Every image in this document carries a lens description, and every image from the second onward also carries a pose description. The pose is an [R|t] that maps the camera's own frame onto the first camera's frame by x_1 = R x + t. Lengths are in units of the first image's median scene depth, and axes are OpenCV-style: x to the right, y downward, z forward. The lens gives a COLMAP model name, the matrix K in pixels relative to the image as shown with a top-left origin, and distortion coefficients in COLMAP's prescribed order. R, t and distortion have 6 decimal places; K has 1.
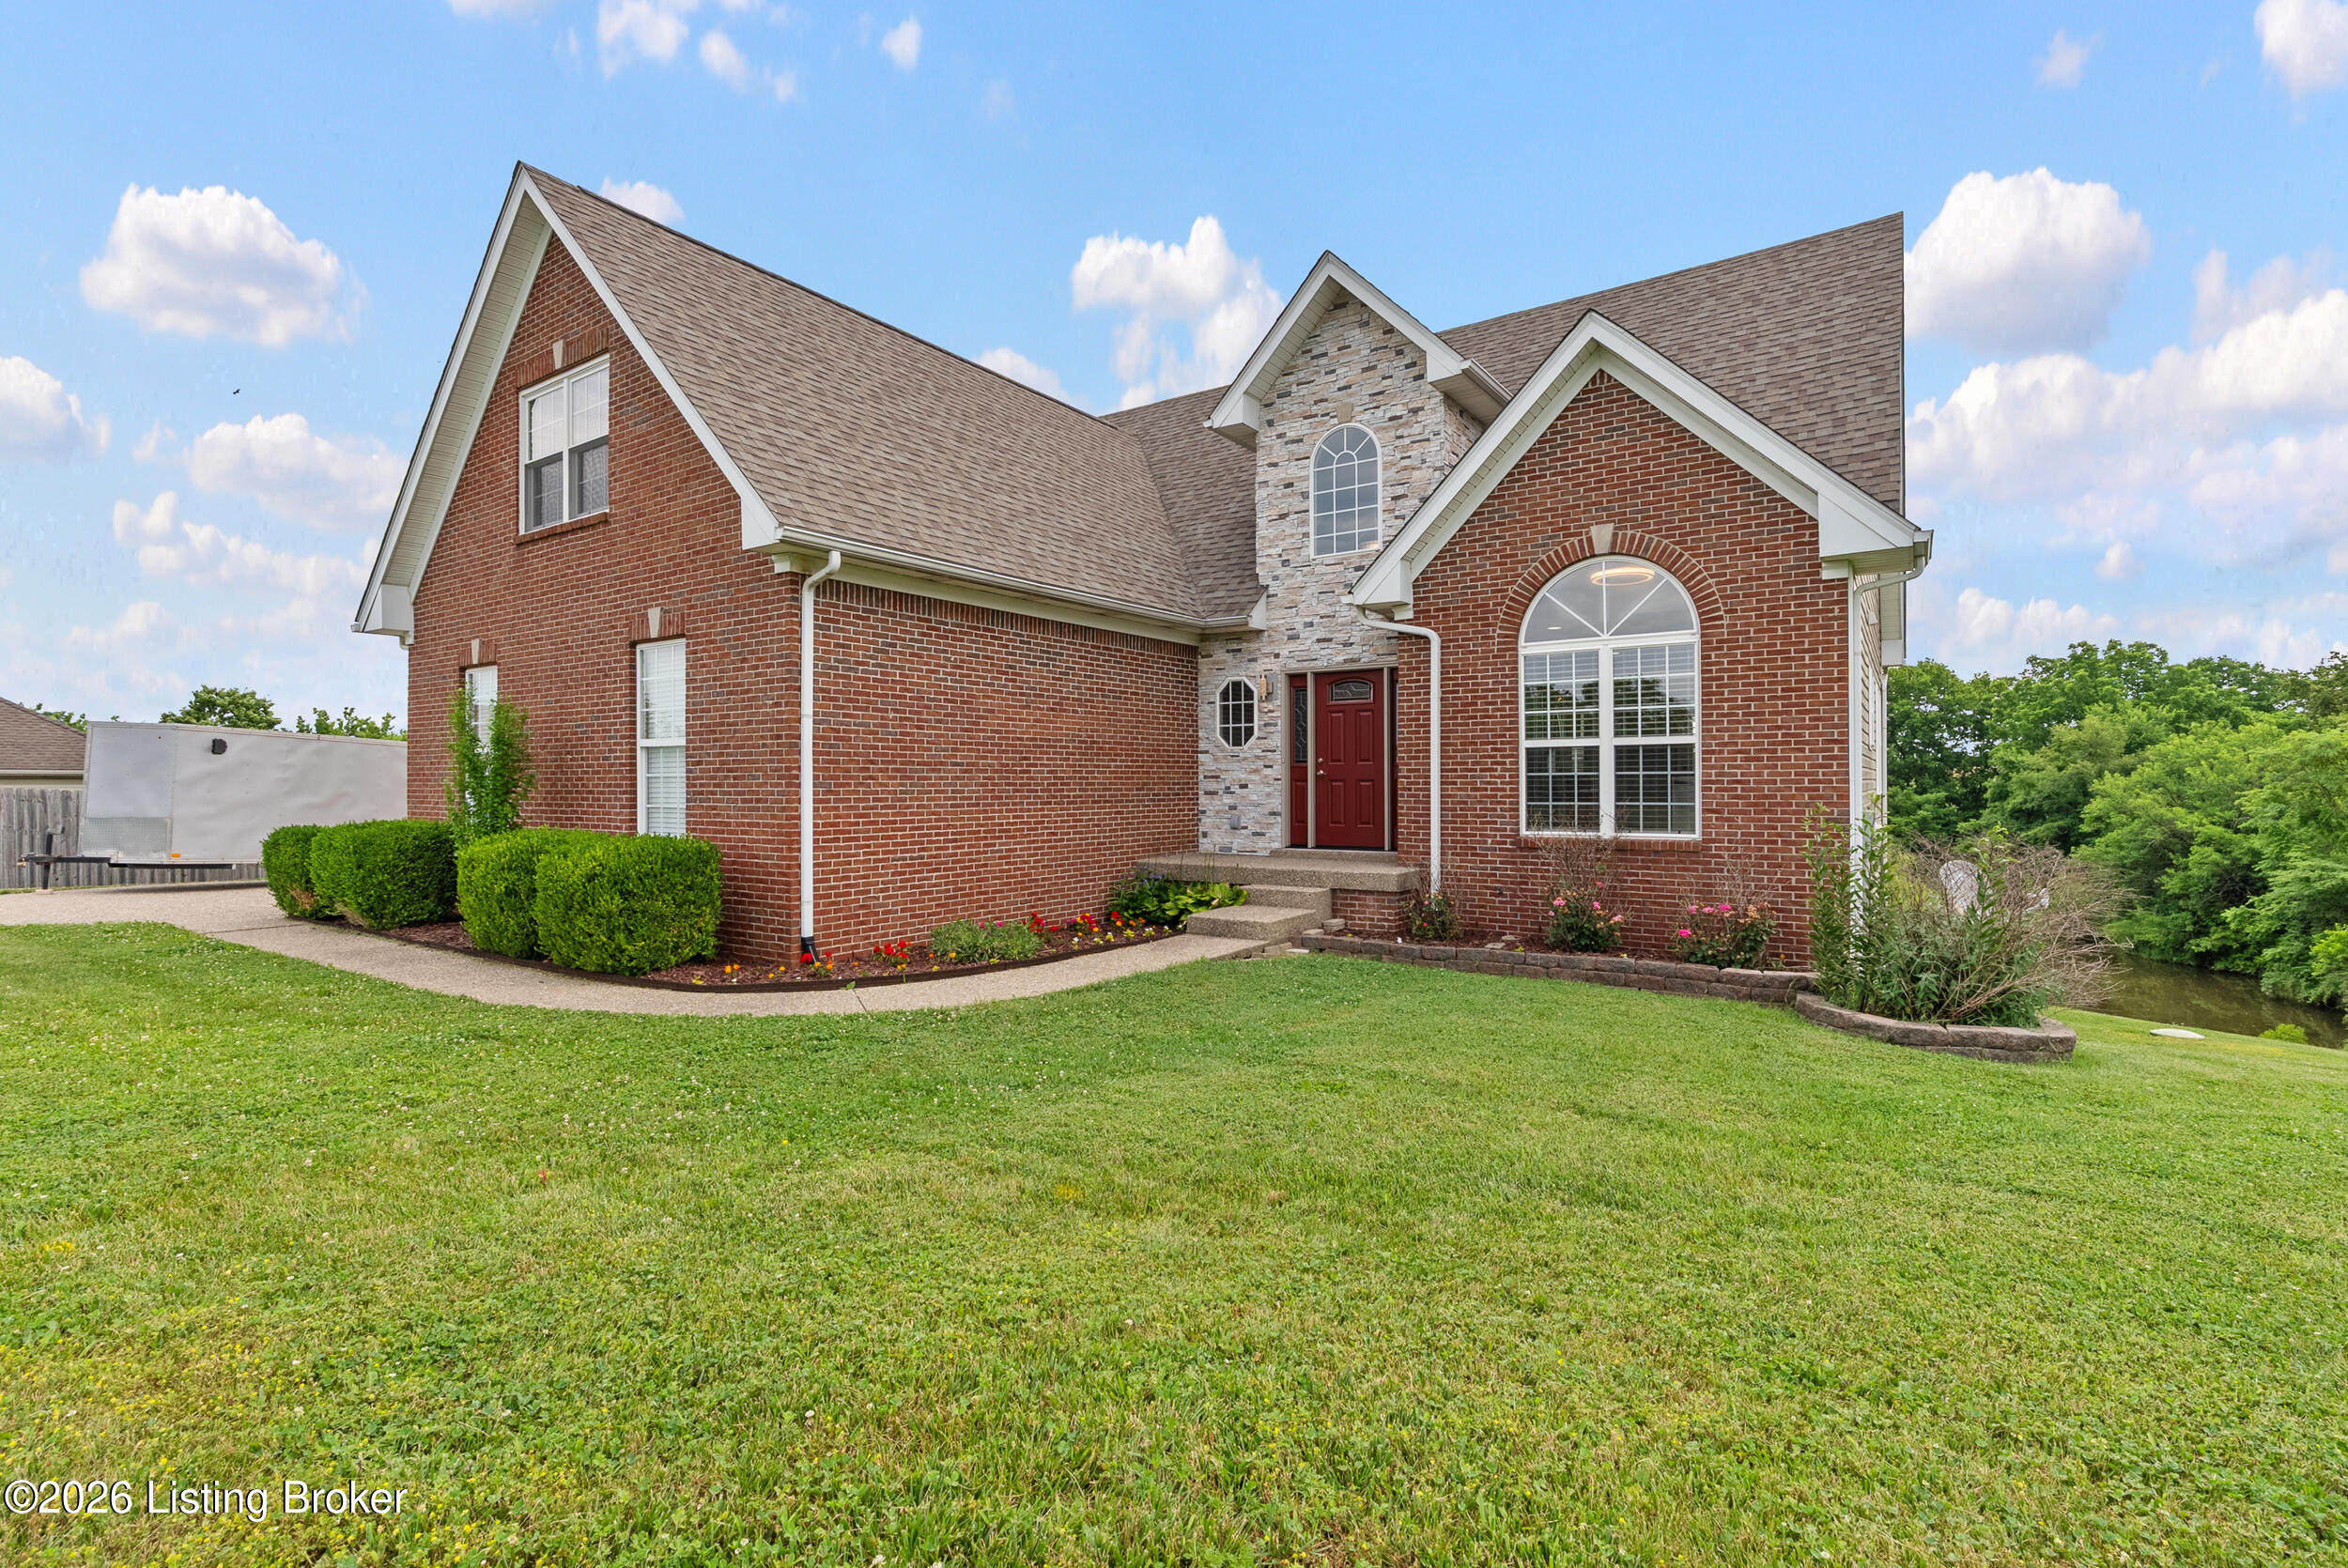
lens RADIAL K [[1078.9, 0, 1183.8], [0, 1078.9, 787.5], [0, 0, 1]] dist [-0.006428, 0.001909]
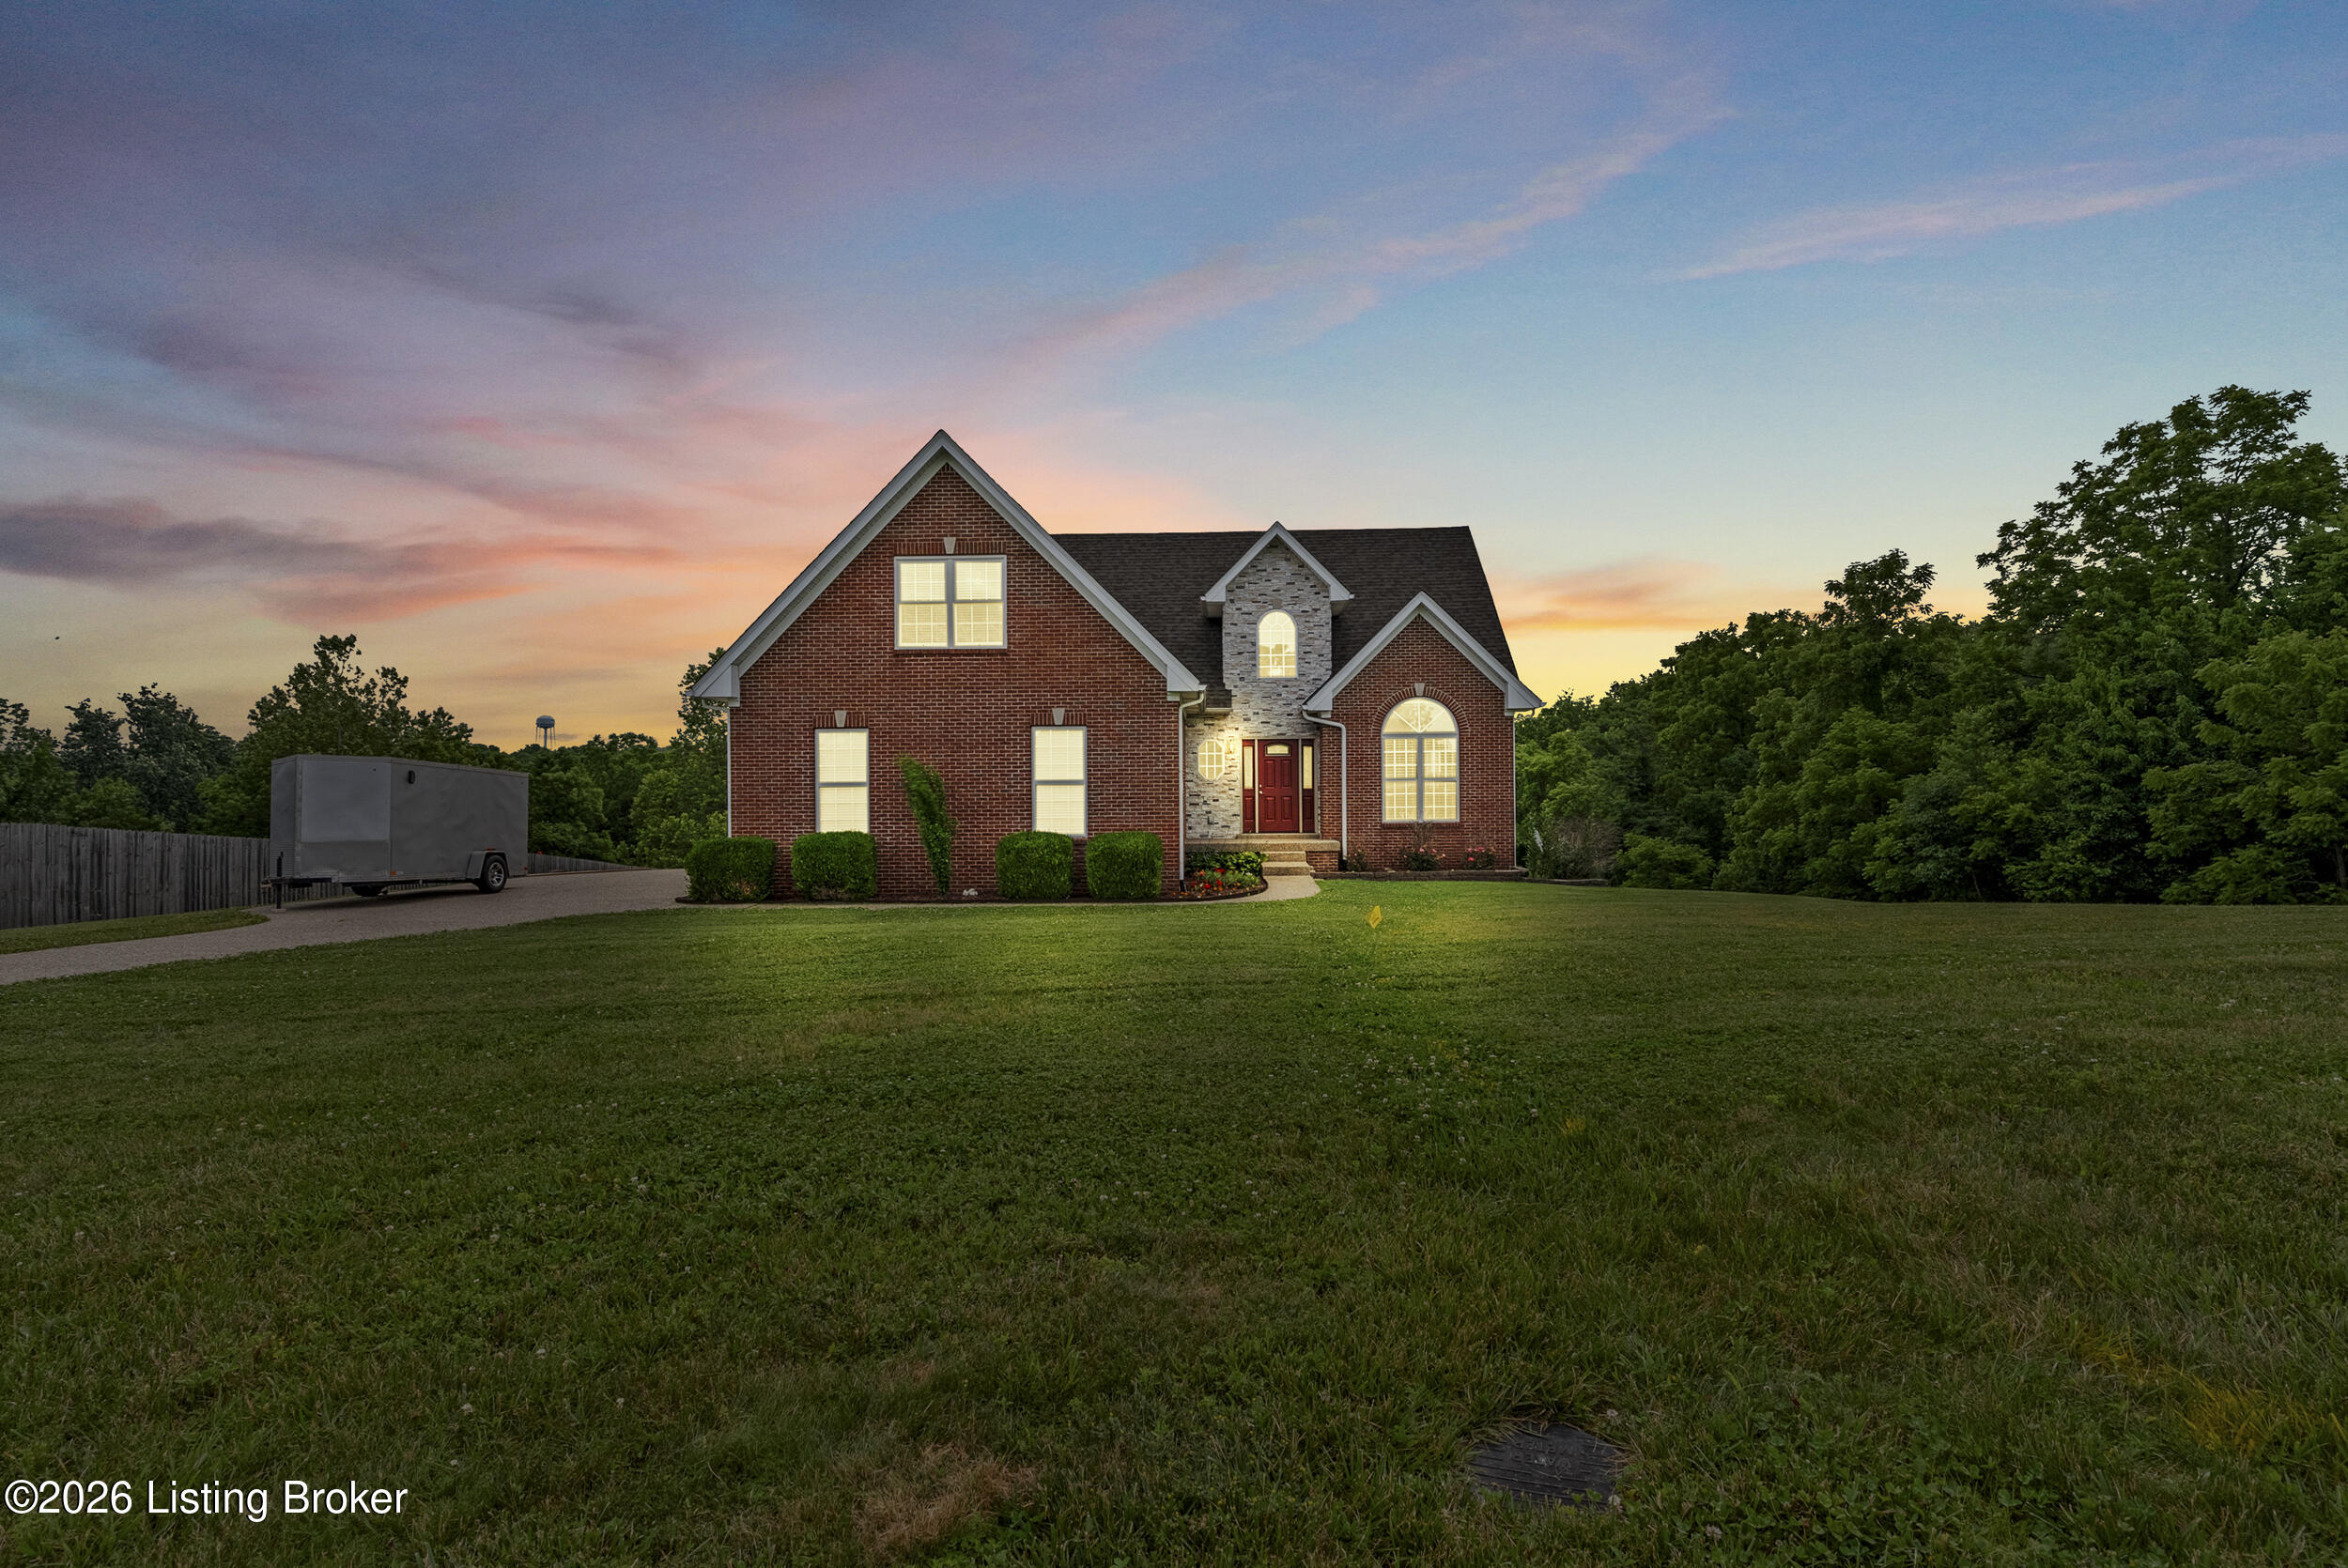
lens RADIAL K [[1078.9, 0, 1175.2], [0, 1078.9, 780.9], [0, 0, 1]] dist [-0.006428, 0.001909]
pose [[0.839660, -0.004440, 0.543093, -1.023802], [0.008332, 0.999954, -0.004708, -0.026662], [-0.543048, 0.008478, 0.839659, -0.494885]]
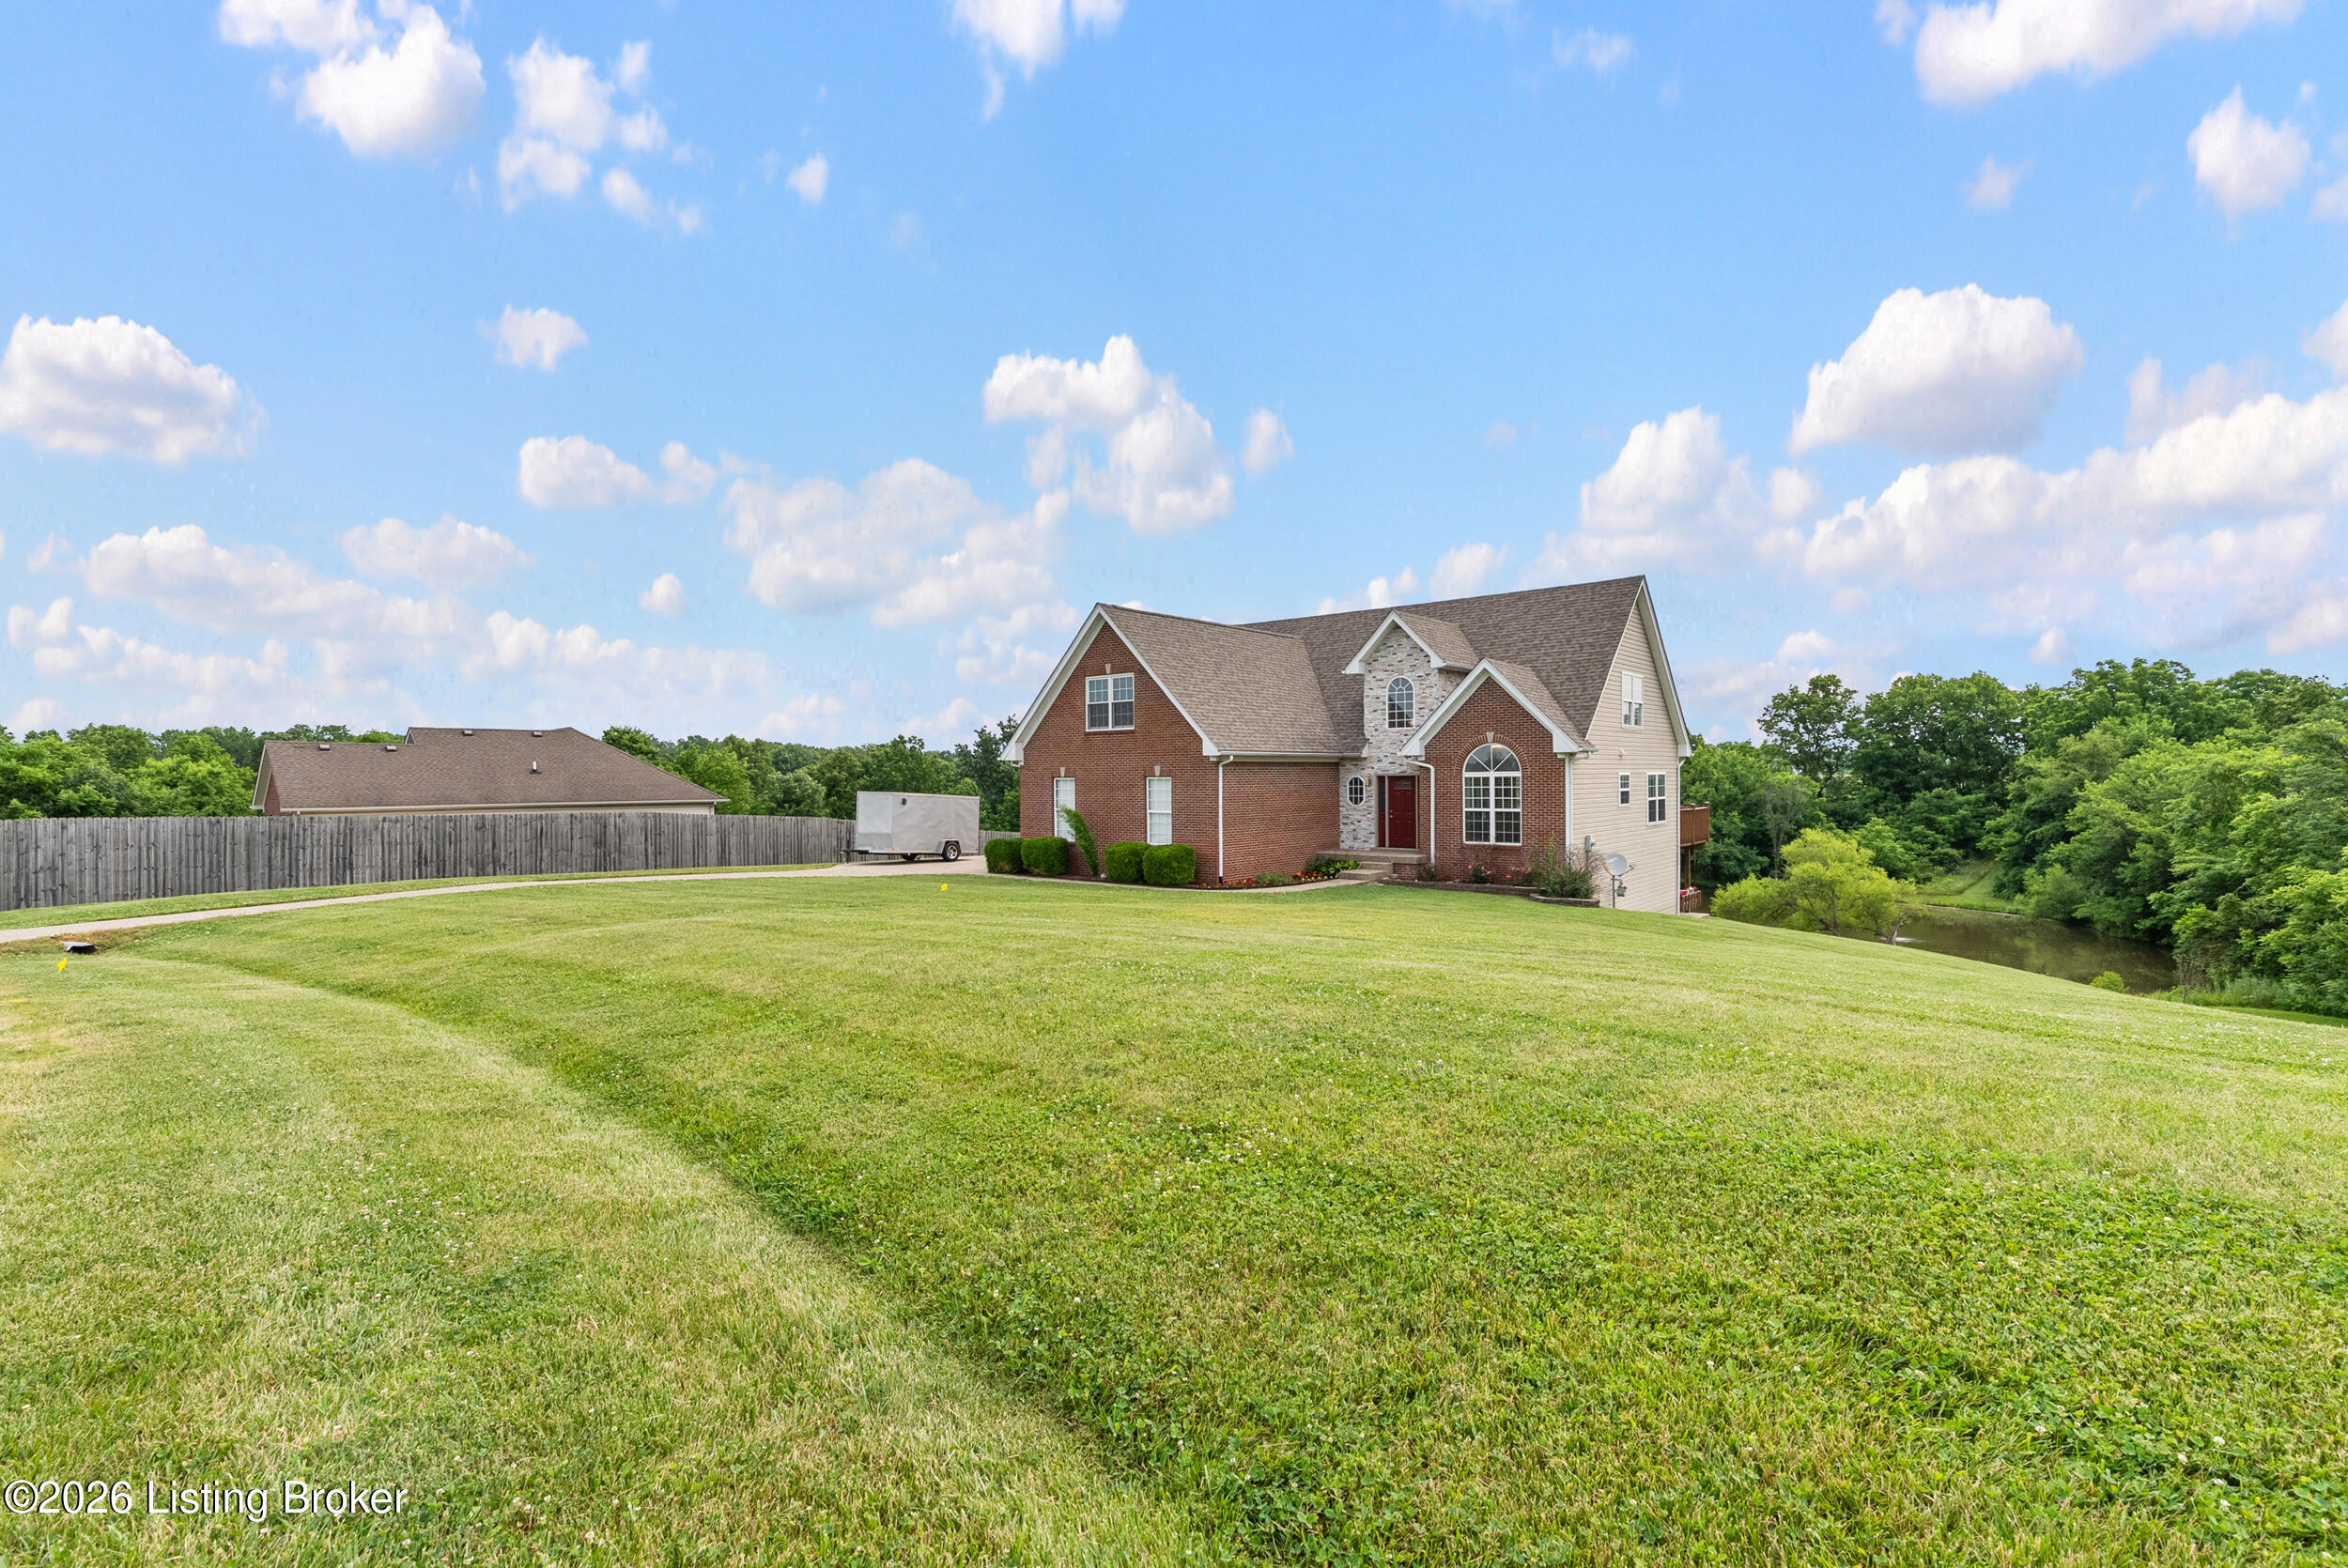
lens RADIAL K [[1078.9, 0, 1177.6], [0, 1078.9, 793.5], [0, 0, 1]] dist [-0.006428, 0.001909]
pose [[0.994252, -0.002507, -0.107039, -0.093402], [0.003988, 0.999899, 0.013626, -0.102425], [0.106994, -0.013974, 0.994161, -1.503500]]
